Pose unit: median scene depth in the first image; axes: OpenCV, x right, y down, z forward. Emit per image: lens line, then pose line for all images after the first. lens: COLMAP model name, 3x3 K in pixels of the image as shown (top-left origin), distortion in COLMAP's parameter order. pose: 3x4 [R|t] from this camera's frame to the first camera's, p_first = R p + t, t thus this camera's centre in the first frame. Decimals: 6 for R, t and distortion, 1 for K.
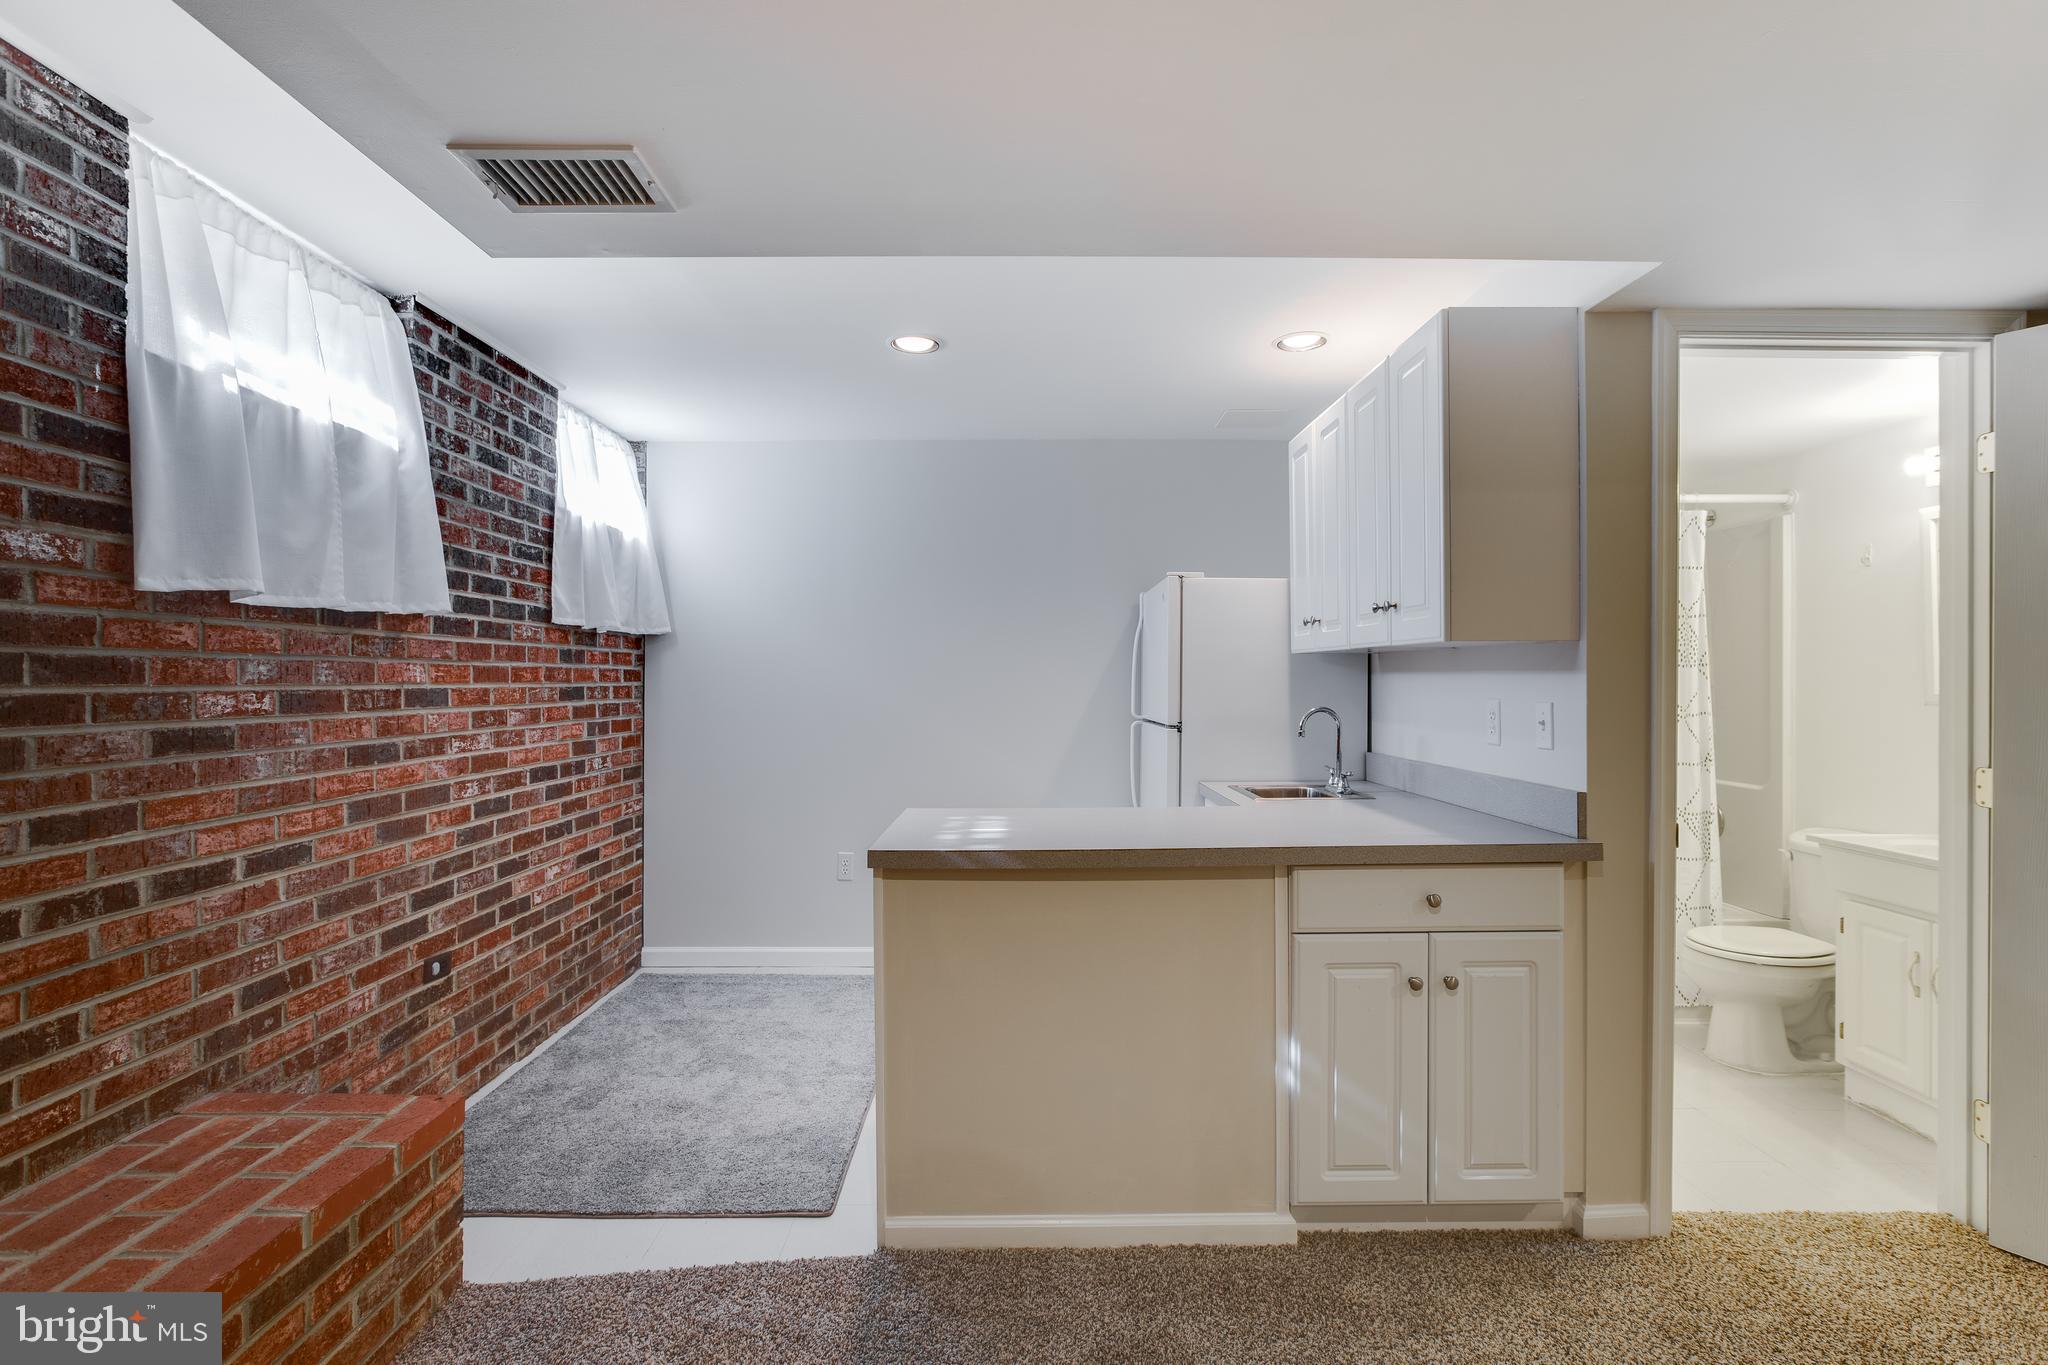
lens RADIAL K [[934.3, 0, 1026.6], [0, 934.3, 686.3], [0, 0, 1]] dist [-0.015506, 0.000519]
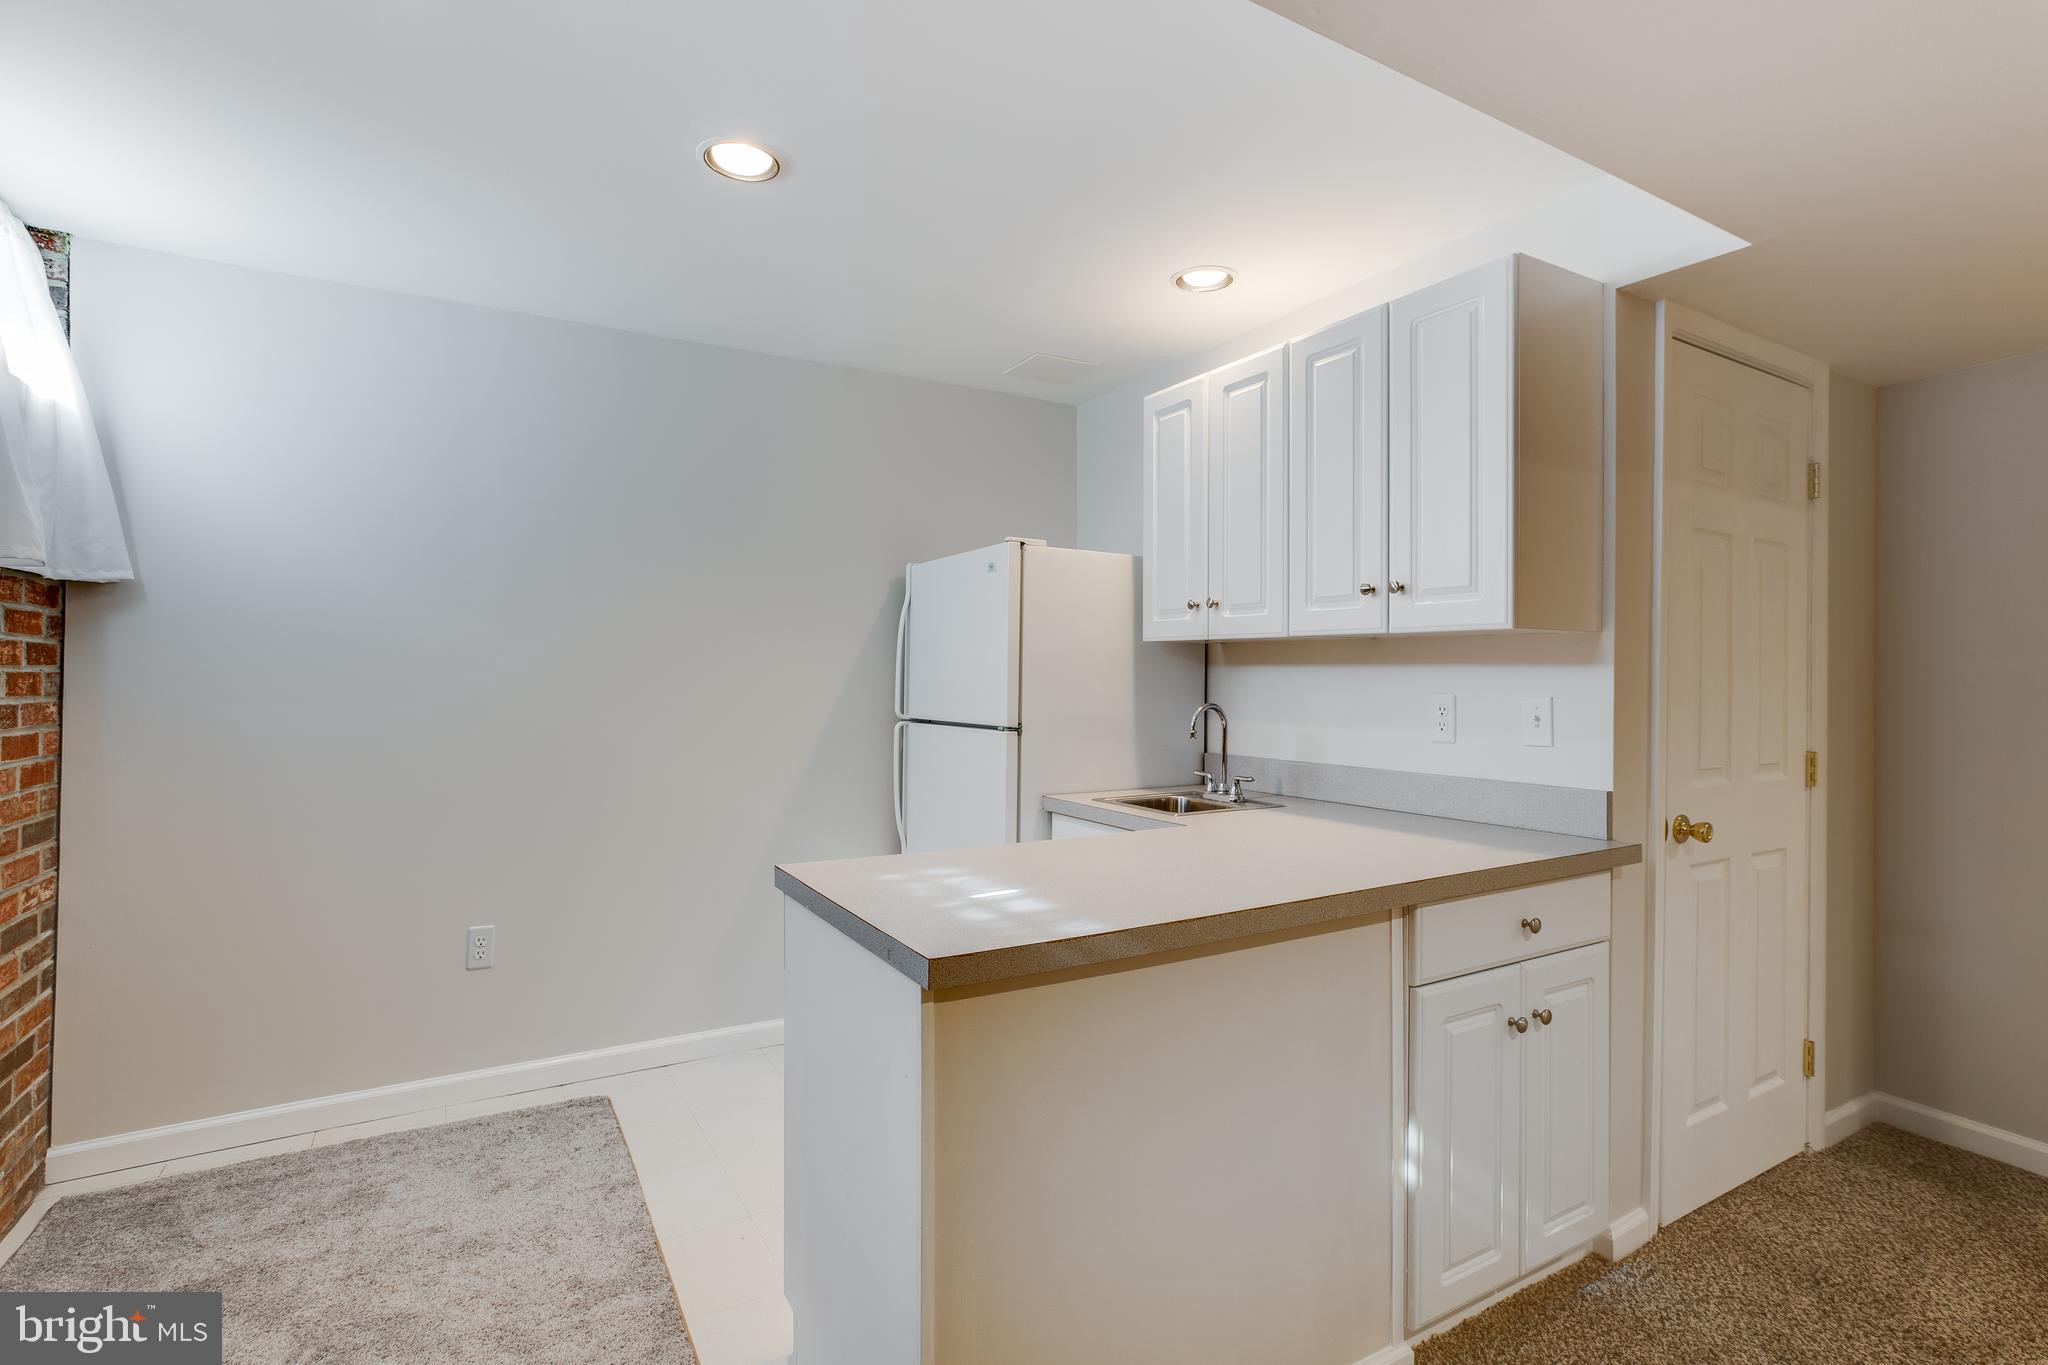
lens RADIAL K [[963.2, 0, 1047.4], [0, 963.2, 670.8], [0, 0, 1]] dist [-0.032029, 0.018532]
pose [[0.862753, 0.009512, 0.505536, -0.309683], [-0.004413, 0.999927, -0.011284, 0.003395], [-0.505606, 0.007505, 0.862732, 0.346318]]
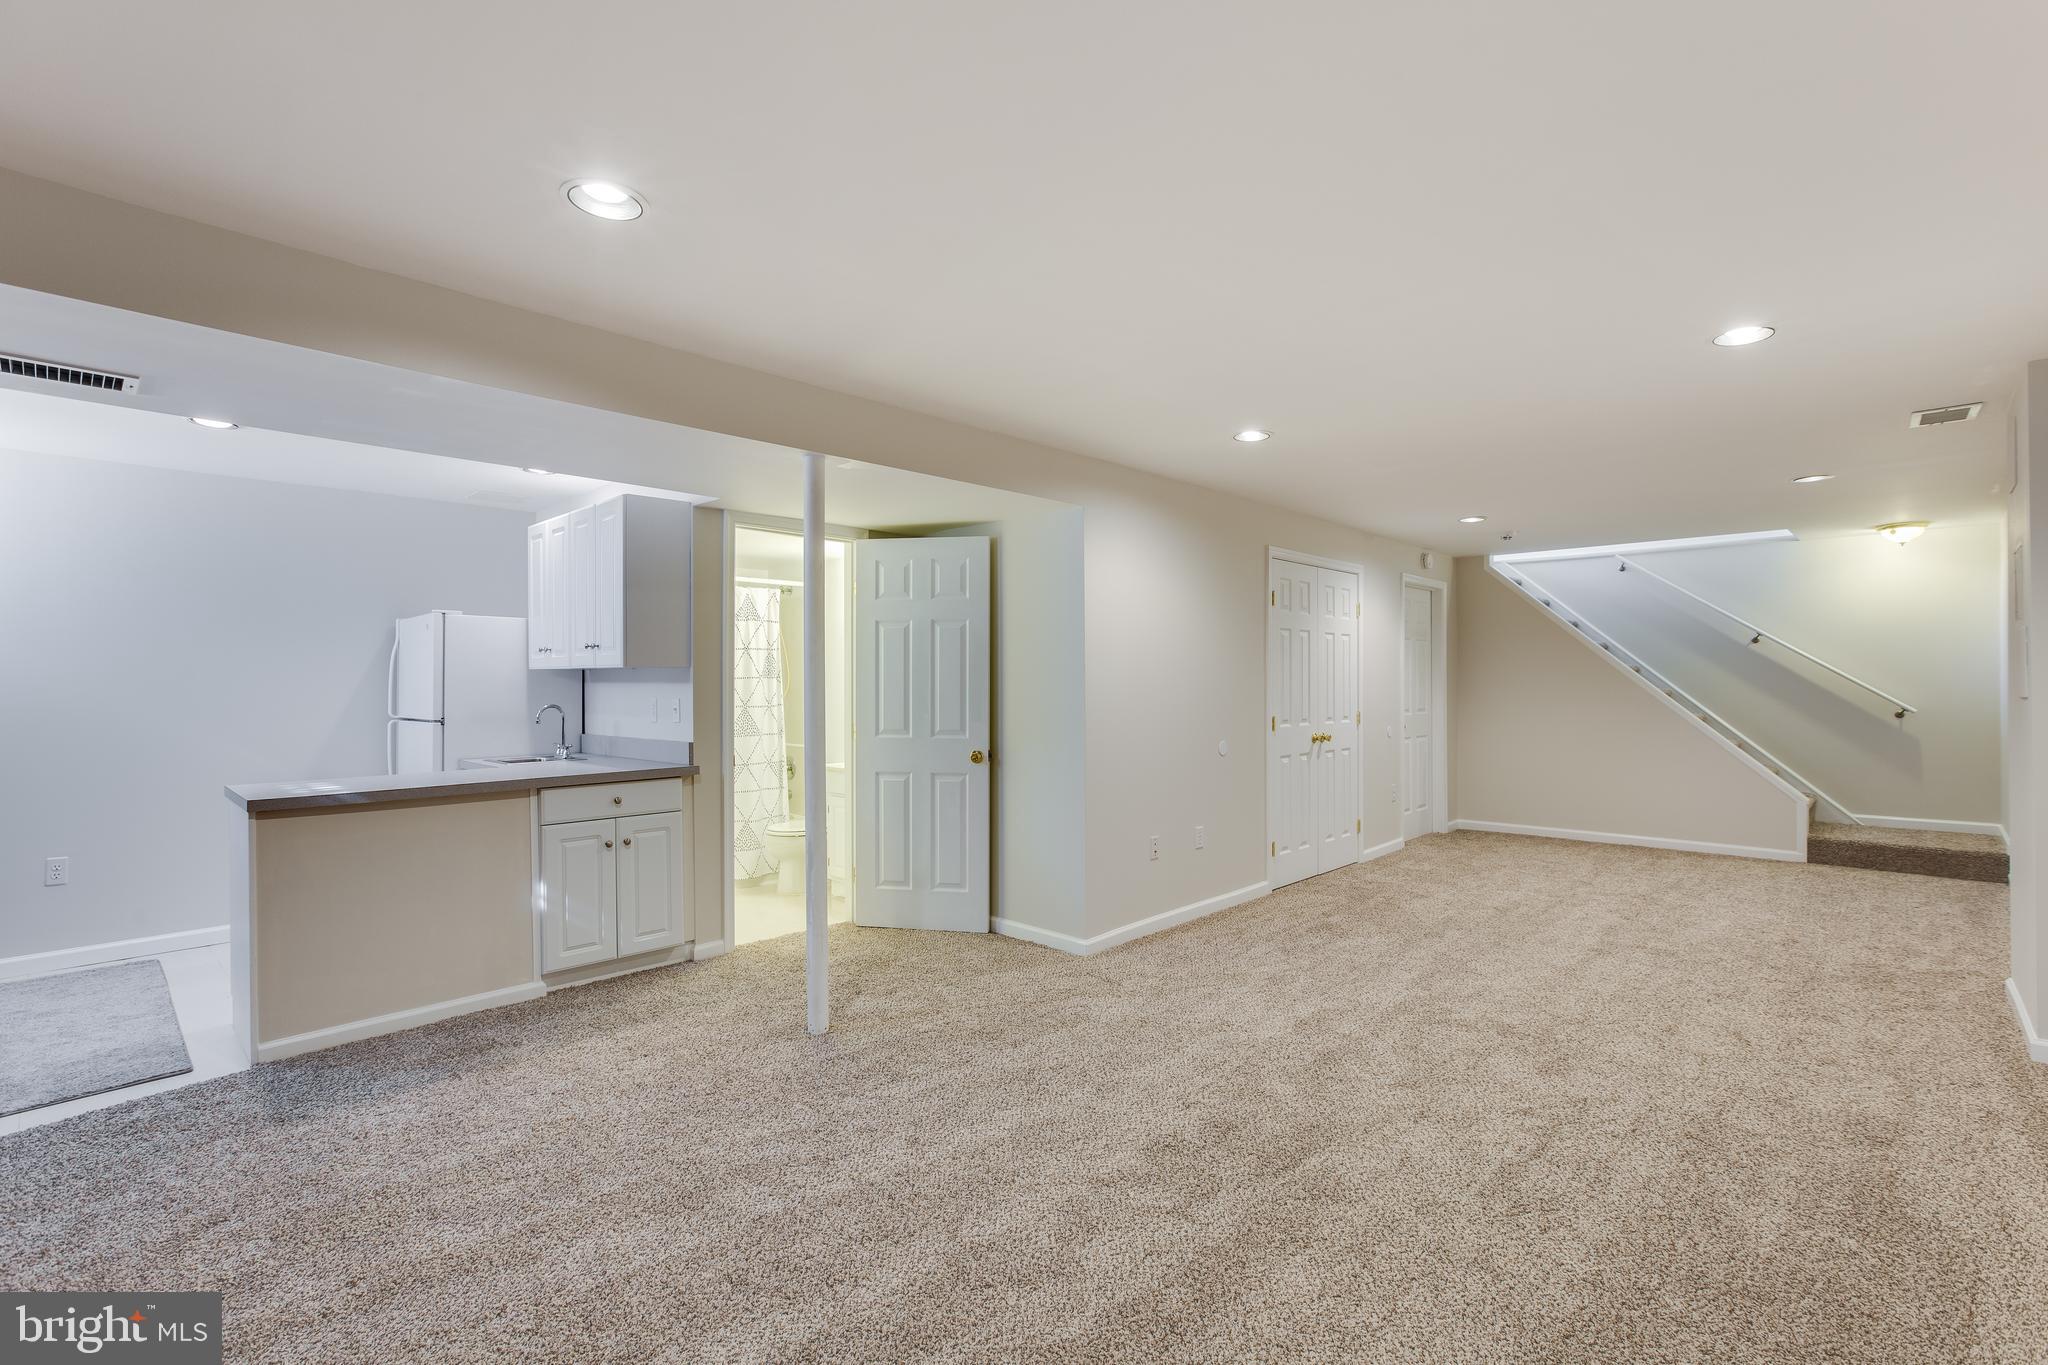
lens RADIAL K [[904.0, 0, 1024.0], [0, 904.0, 682.5], [0, 0, 1]] dist [-0.045599, 0.014647]
pose [[0.690677, 0.000266, 0.723163, -0.251608], [0.007232, 0.999947, -0.007275, 0.001970], [-0.723127, 0.010255, 0.690639, -0.693566]]
